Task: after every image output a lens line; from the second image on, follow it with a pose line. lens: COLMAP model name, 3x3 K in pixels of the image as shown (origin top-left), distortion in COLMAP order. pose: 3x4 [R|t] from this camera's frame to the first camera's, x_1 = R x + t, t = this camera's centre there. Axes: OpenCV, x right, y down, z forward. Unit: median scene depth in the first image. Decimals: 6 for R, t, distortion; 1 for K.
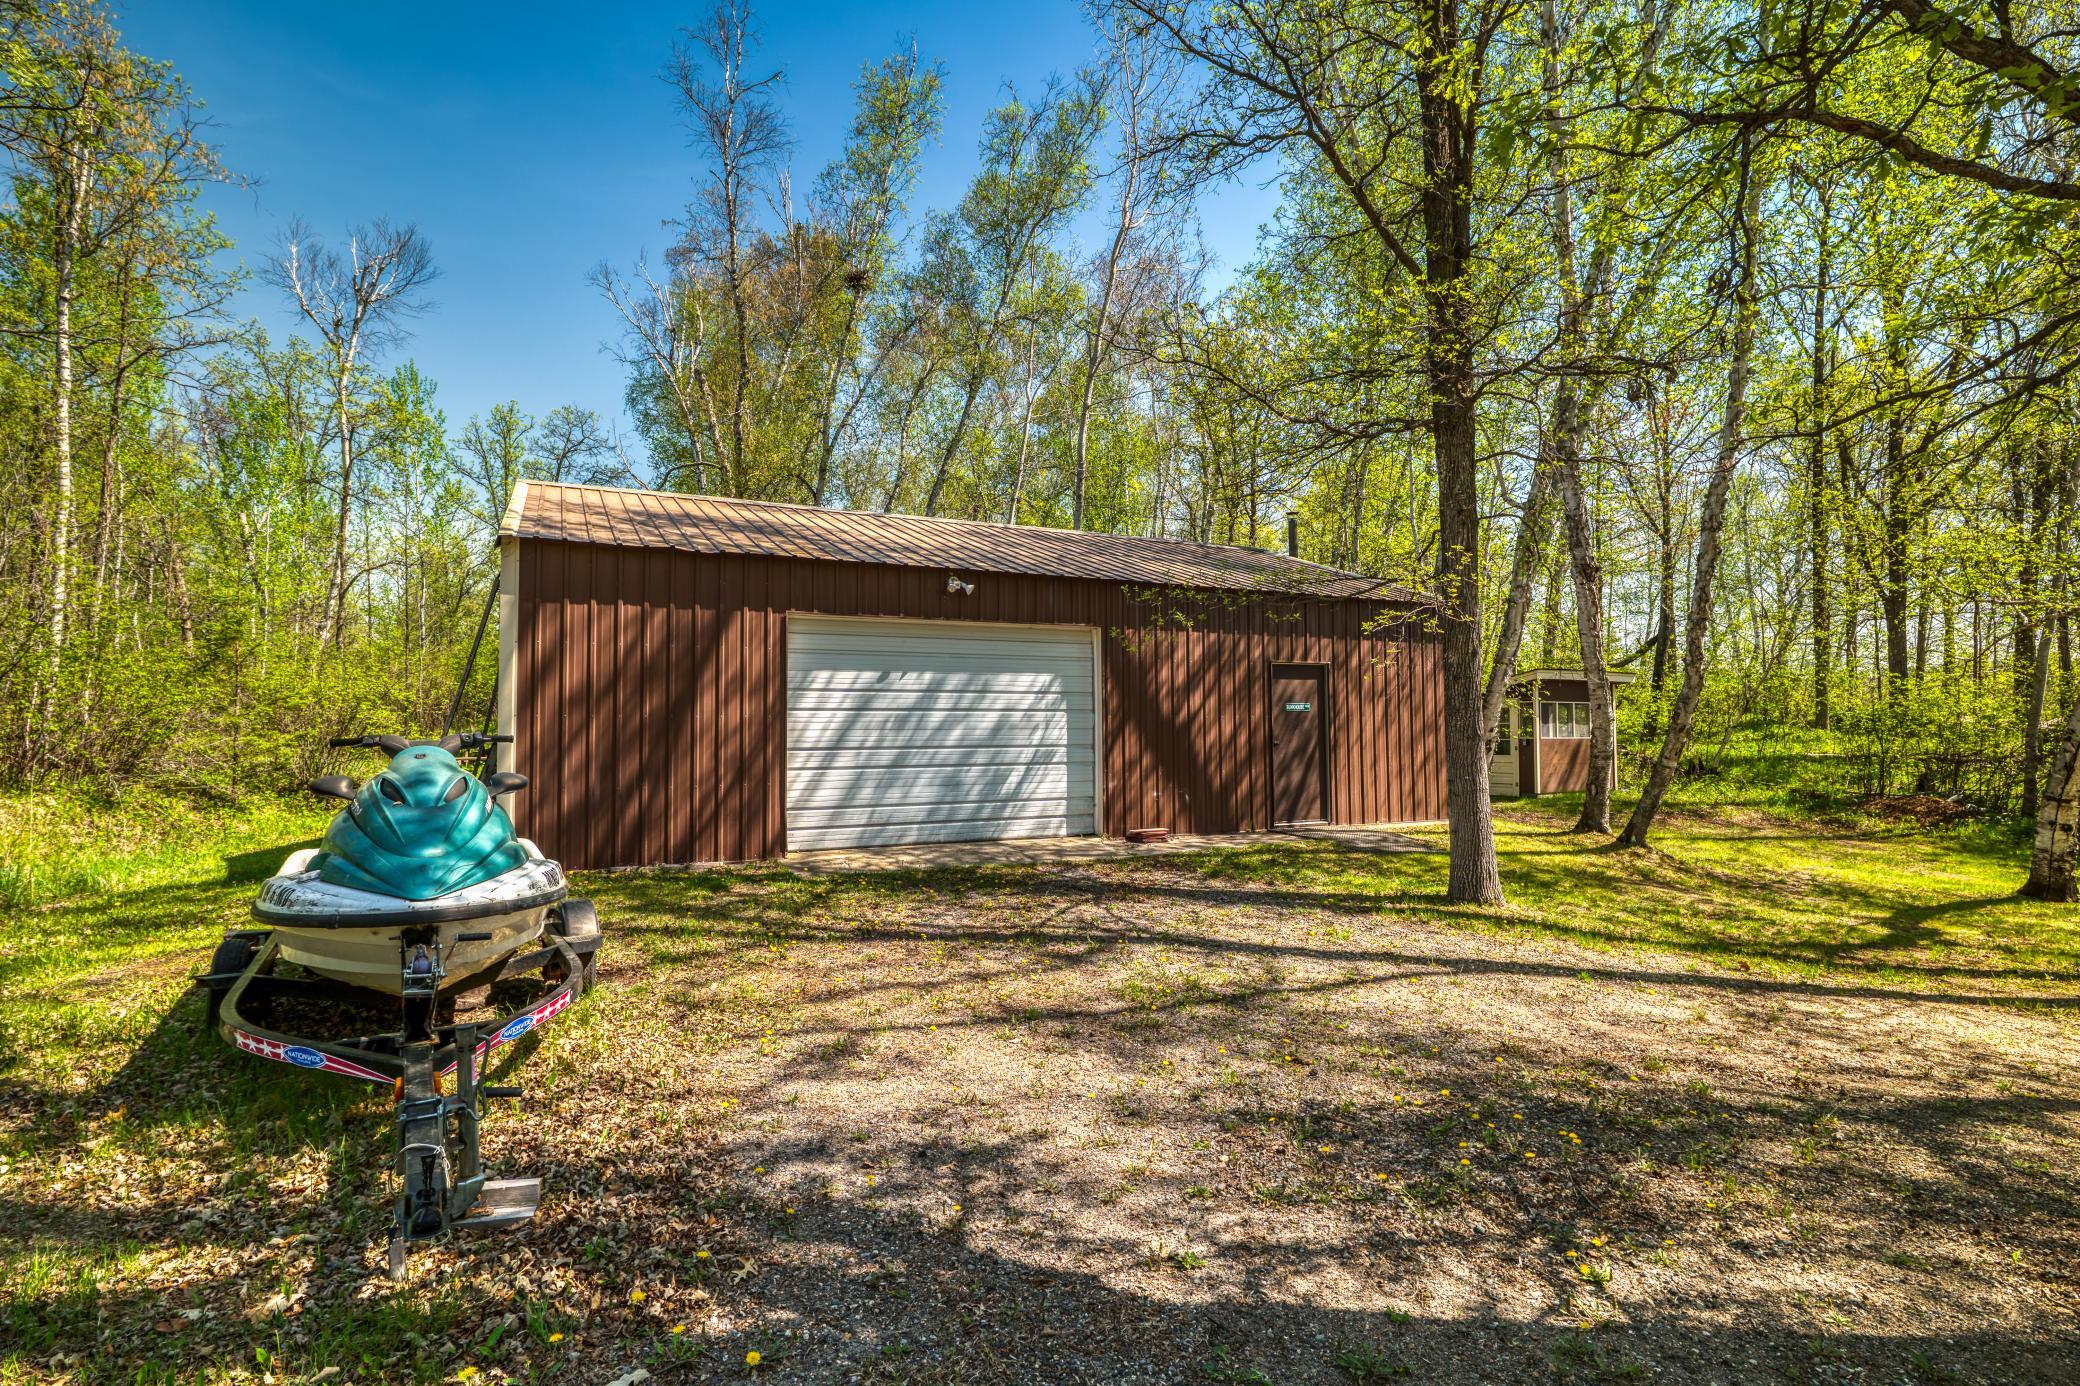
lens RADIAL K [[1033.0, 0, 1040.0], [0, 1033.0, 693.0], [0, 0, 1]] dist [0.039135, 0.000276]
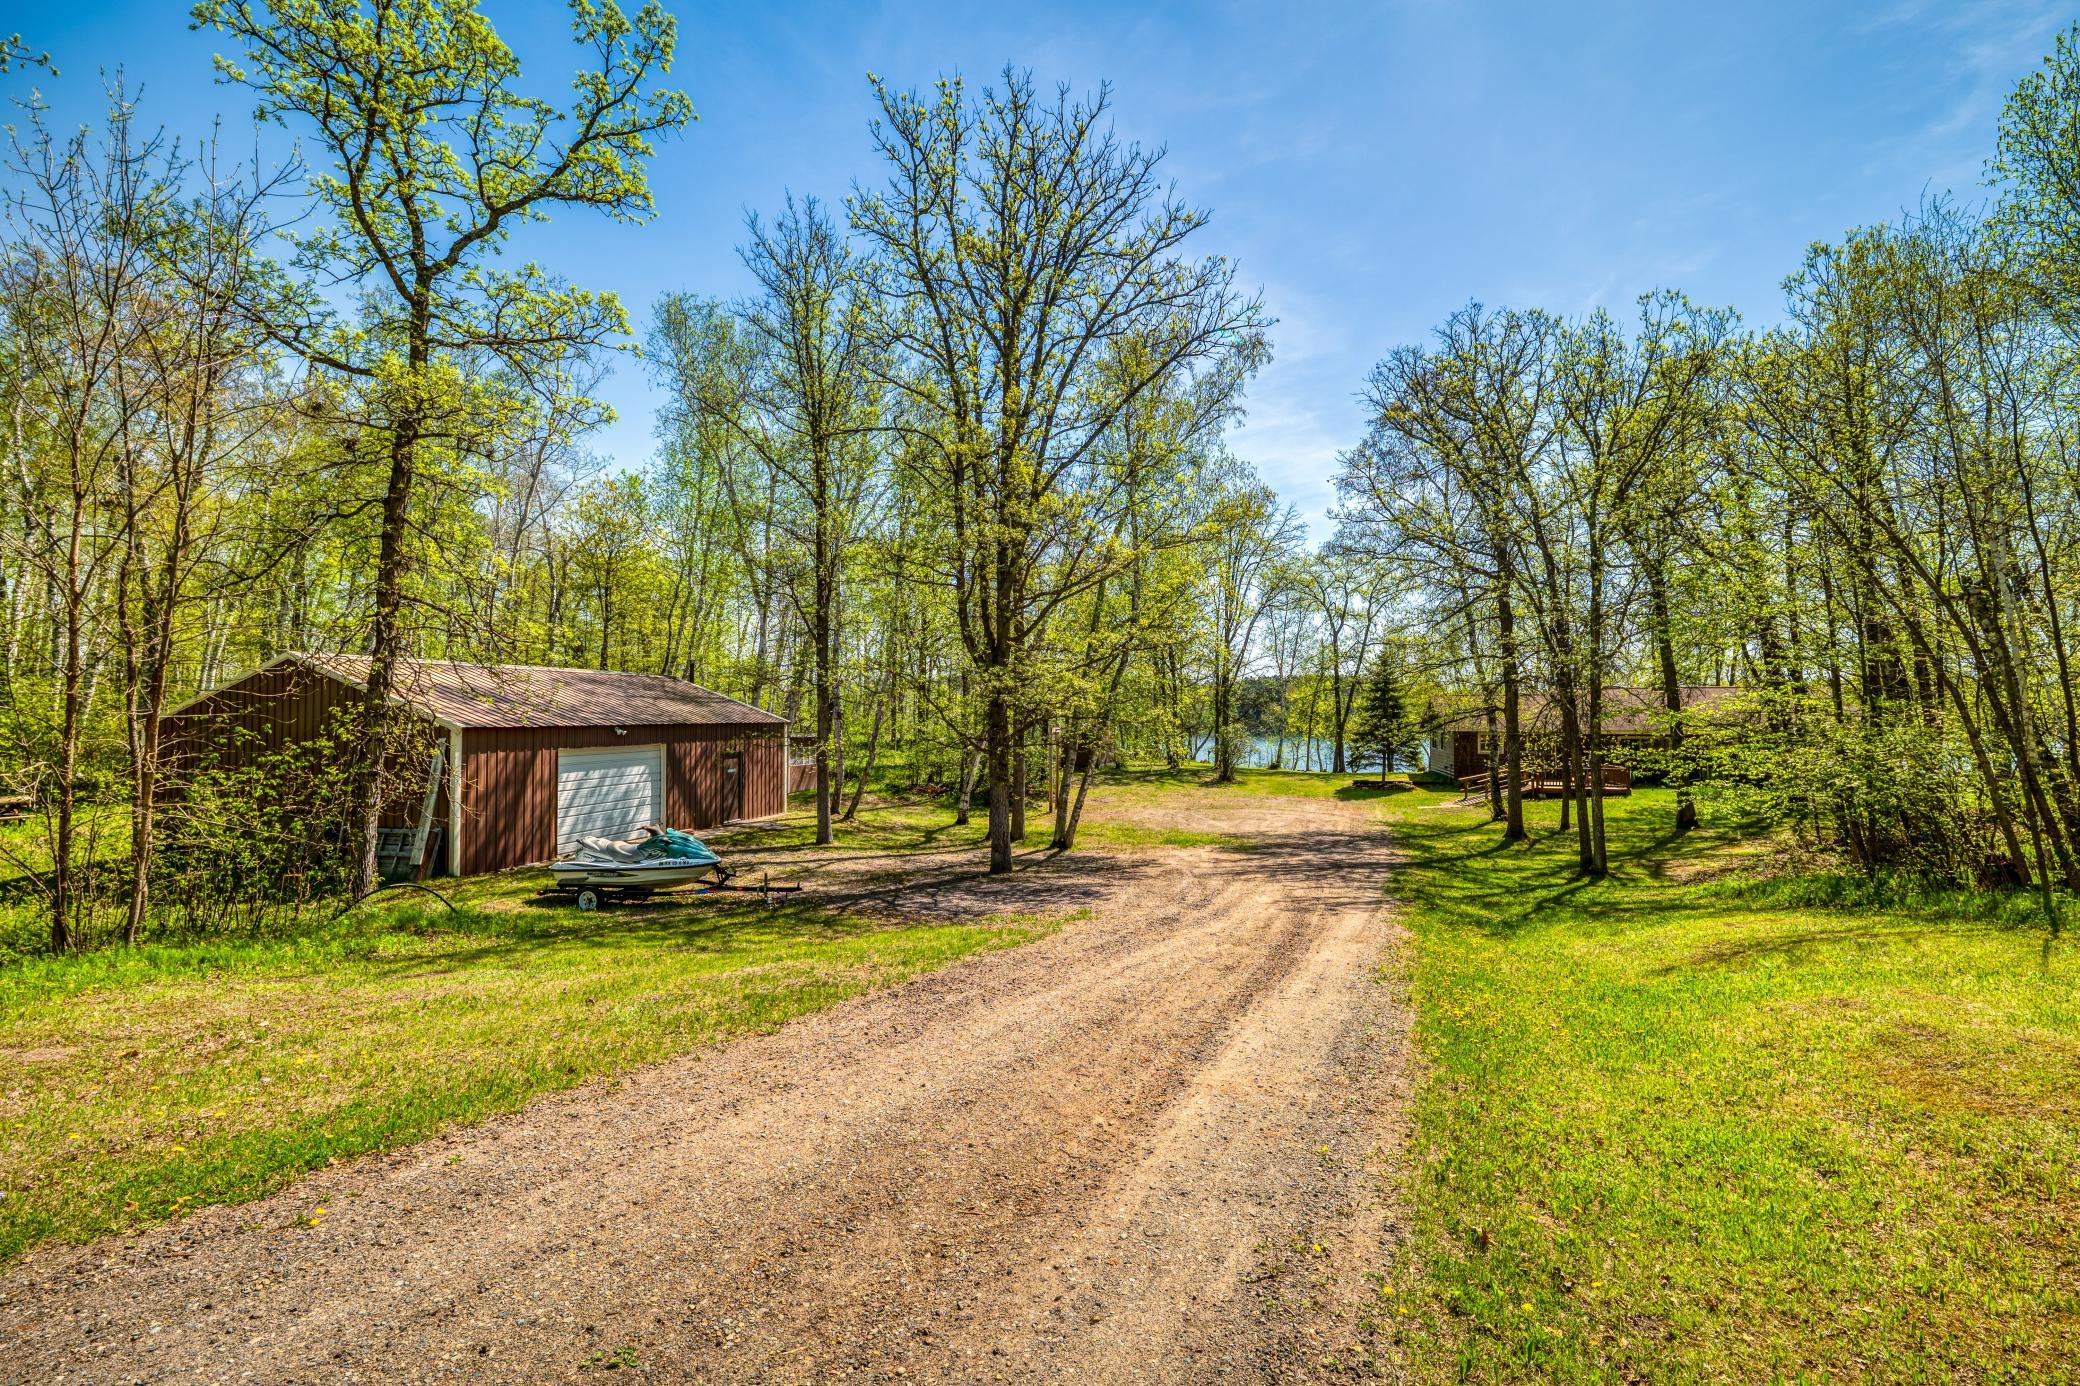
lens RADIAL K [[846.8, 0, 1040.0], [0, 846.8, 693.0], [0, 0, 1]] dist [-0.000473, -0.000038]
pose [[0.675699, 0.022648, 0.736830, -0.767219], [-0.020678, 0.999717, -0.011767, -0.171393], [-0.736887, -0.007285, 0.675976, -0.875224]]
